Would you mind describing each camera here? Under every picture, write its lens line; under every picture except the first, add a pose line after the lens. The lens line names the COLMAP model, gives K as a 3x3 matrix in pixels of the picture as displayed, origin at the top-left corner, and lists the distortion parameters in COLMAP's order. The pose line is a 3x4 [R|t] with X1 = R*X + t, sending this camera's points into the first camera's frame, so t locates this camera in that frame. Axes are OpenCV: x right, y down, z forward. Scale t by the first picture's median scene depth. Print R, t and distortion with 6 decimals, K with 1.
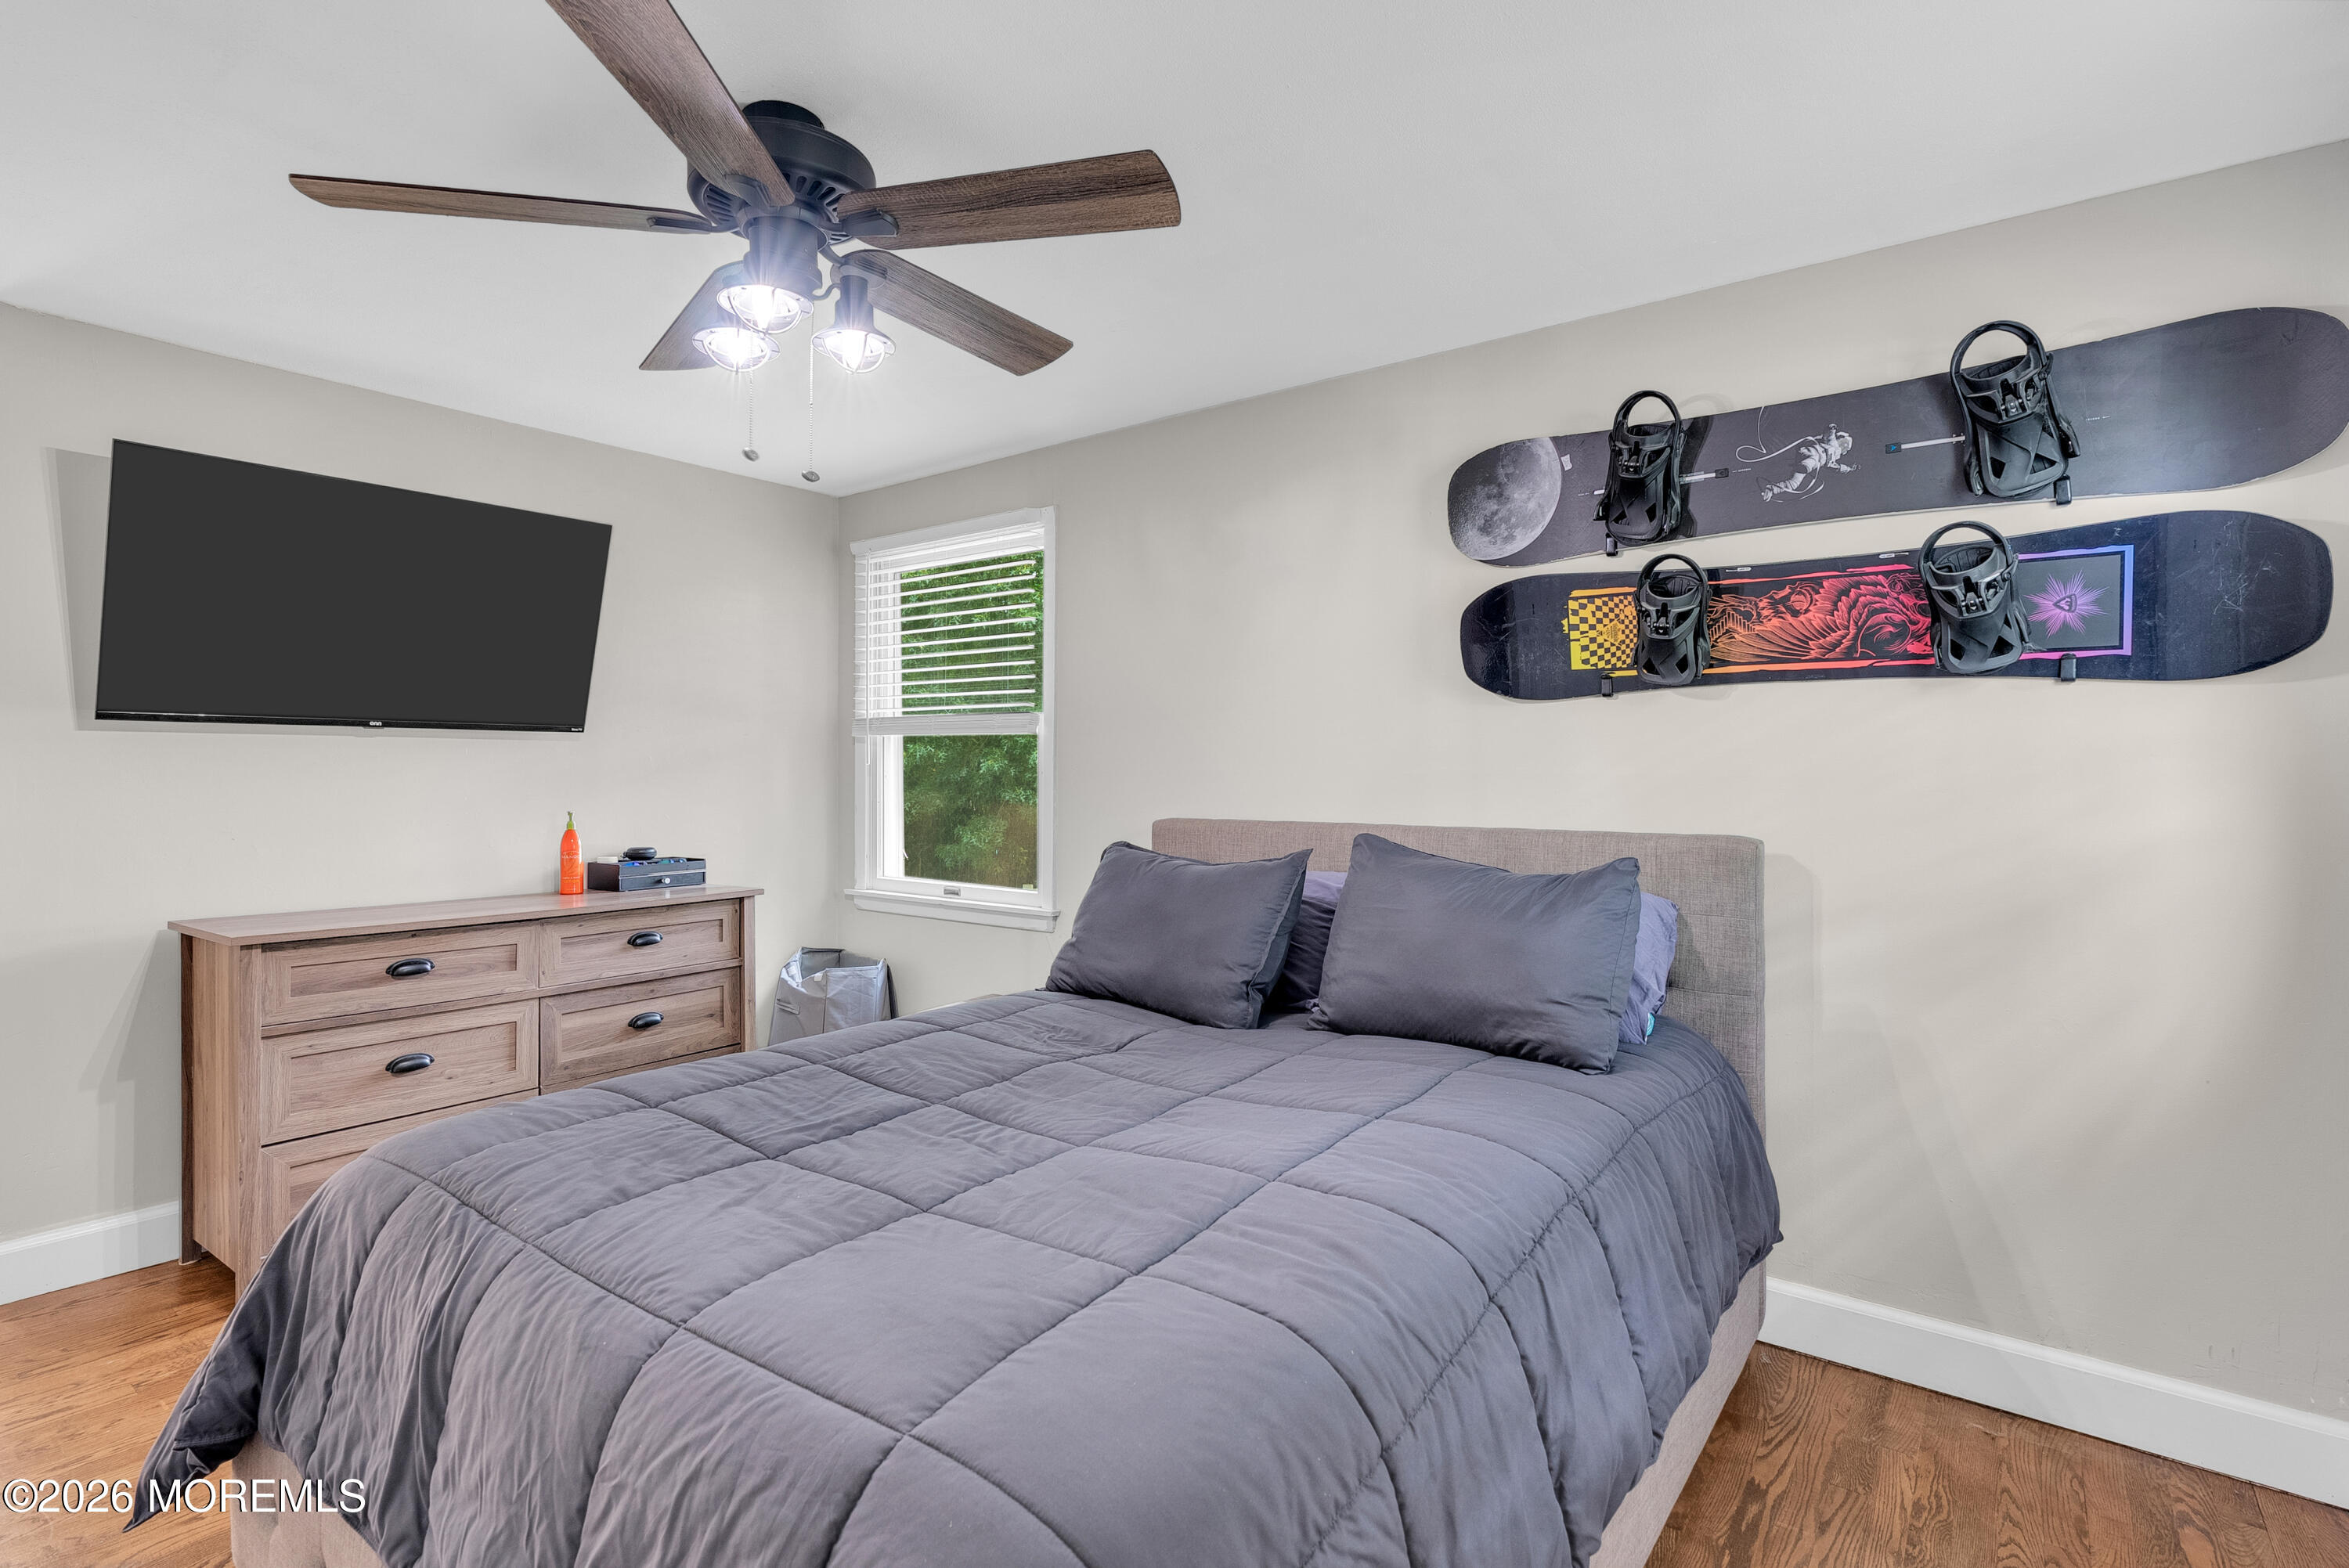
lens RADIAL K [[1173.7, 0, 1173.8], [0, 1173.7, 773.7], [0, 0, 1]] dist [-0.003215, 0.000545]
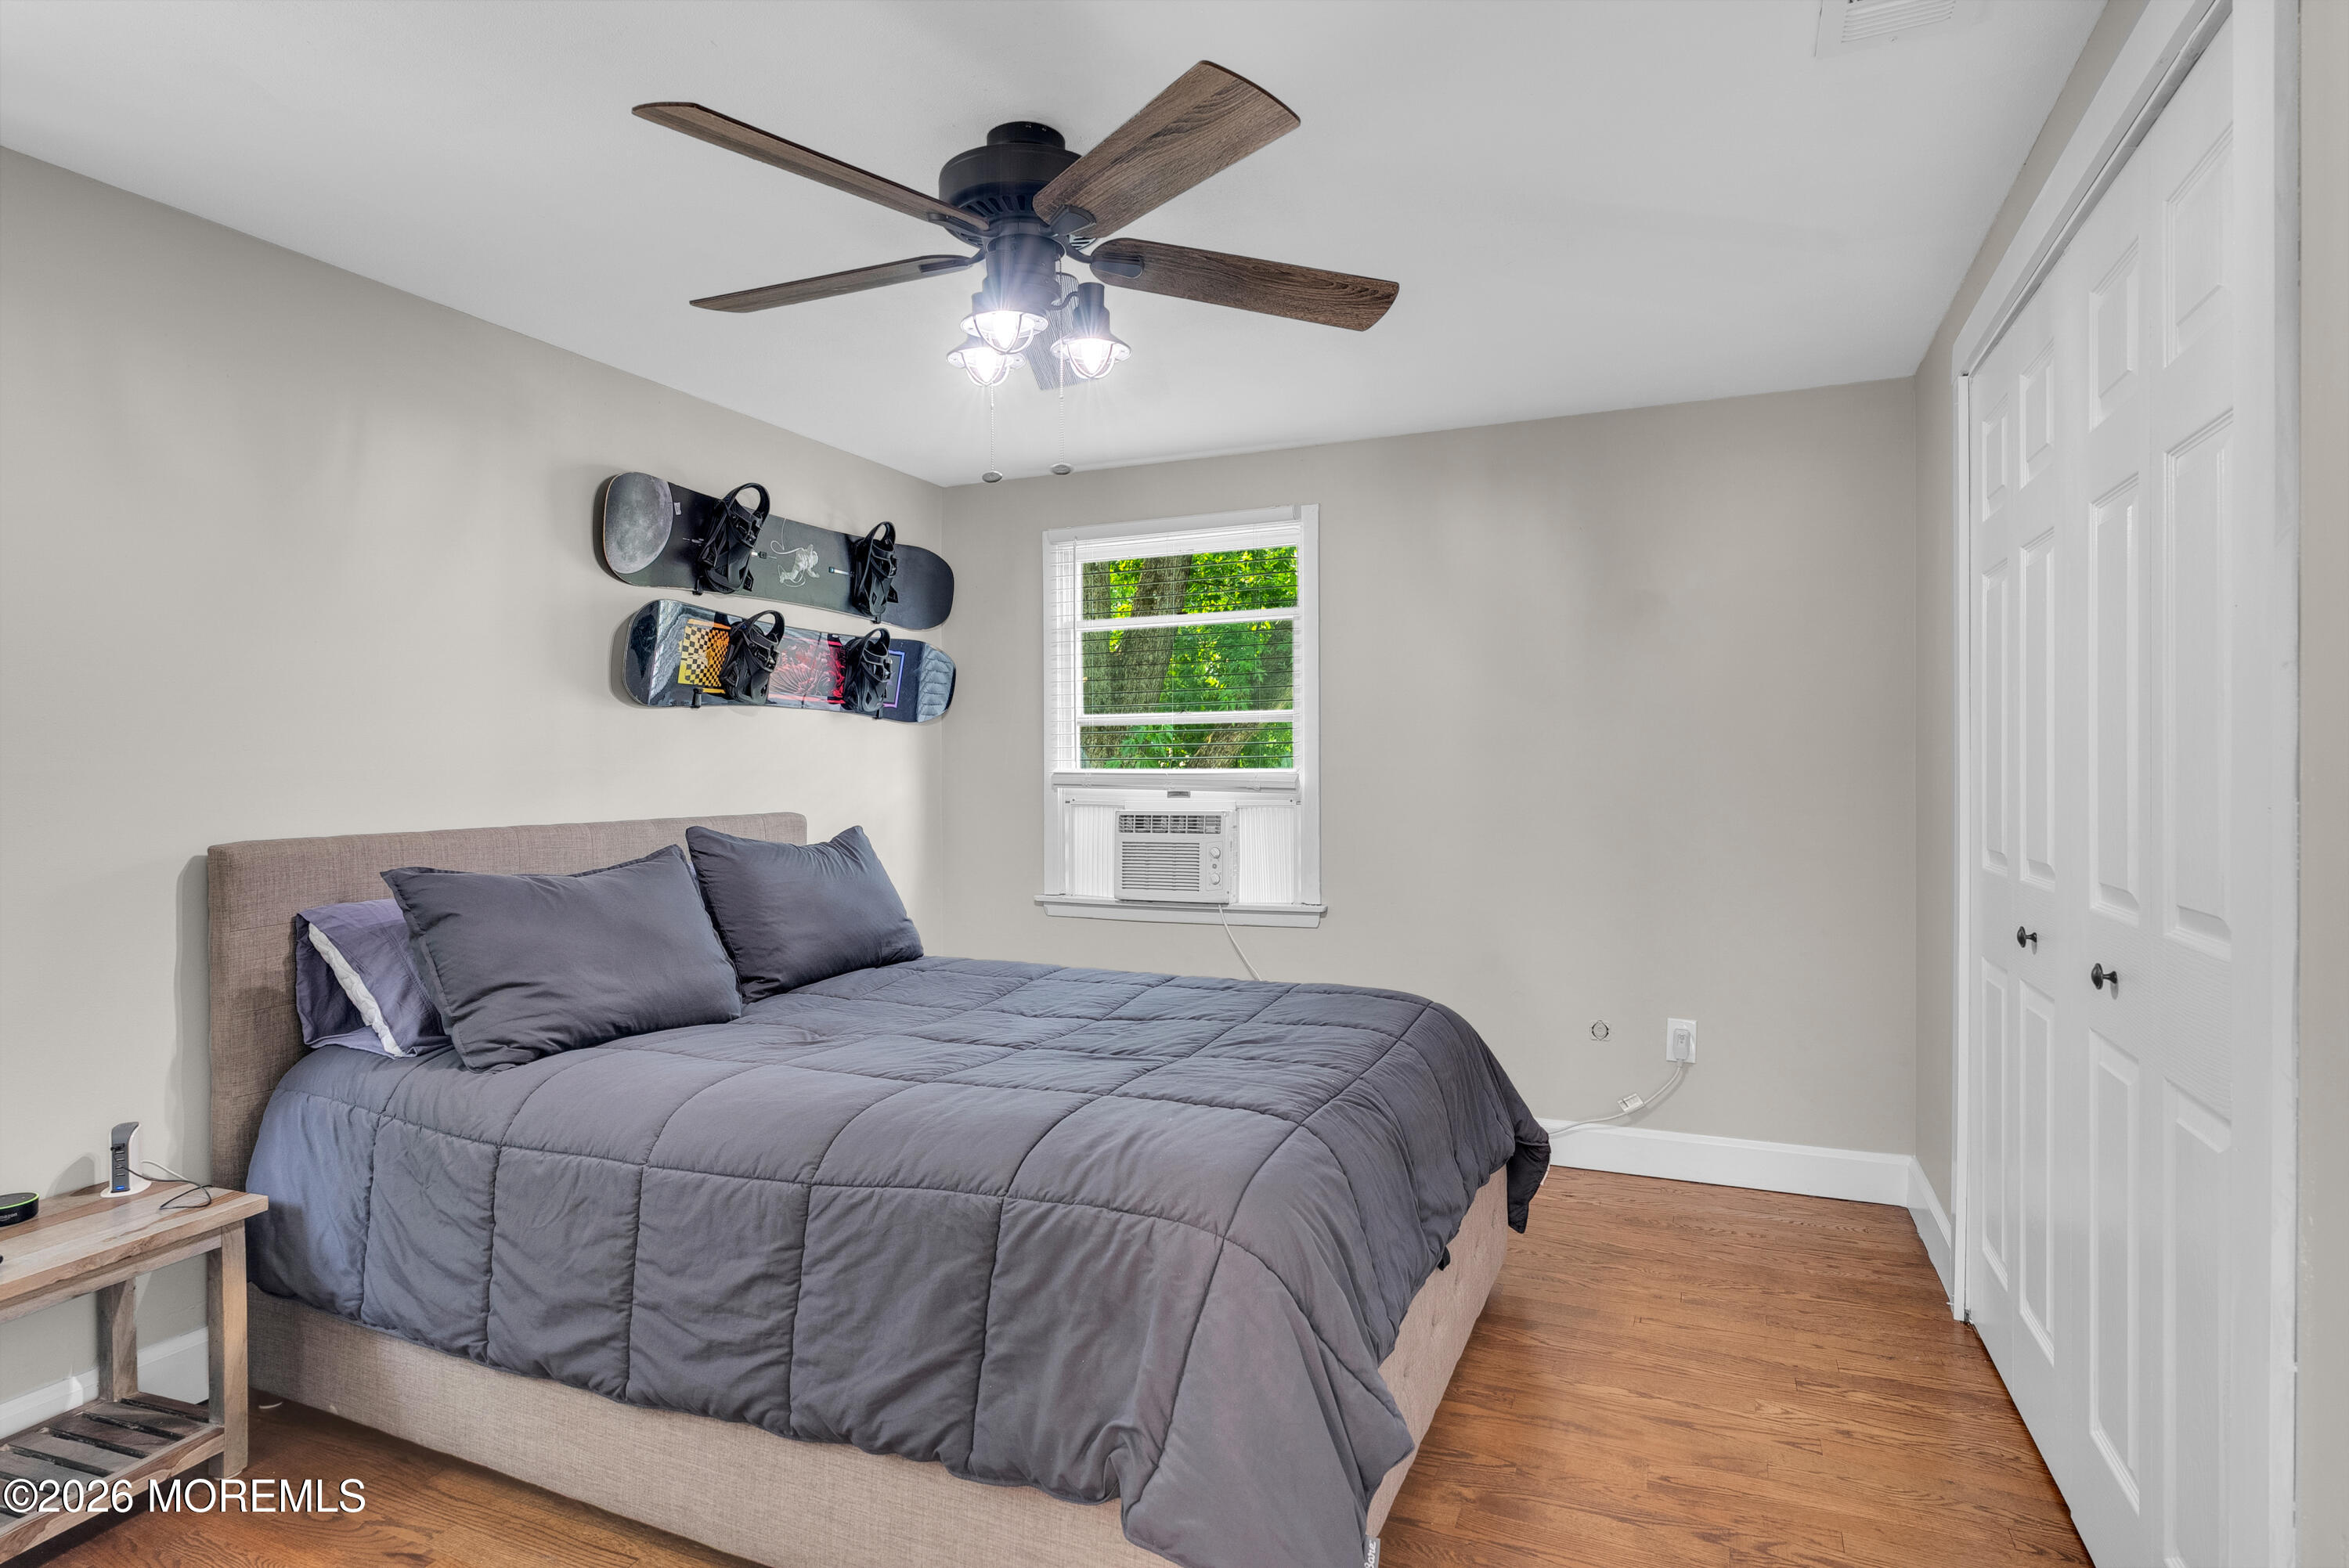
lens RADIAL K [[1173.7, 0, 1173.8], [0, 1173.7, 773.7], [0, 0, 1]] dist [-0.003215, 0.000545]
pose [[-0.216495, -0.006990, 0.976259, -0.956346], [0.009737, 0.999909, 0.009319, -0.002363], [-0.976235, 0.011523, -0.216407, 0.778625]]
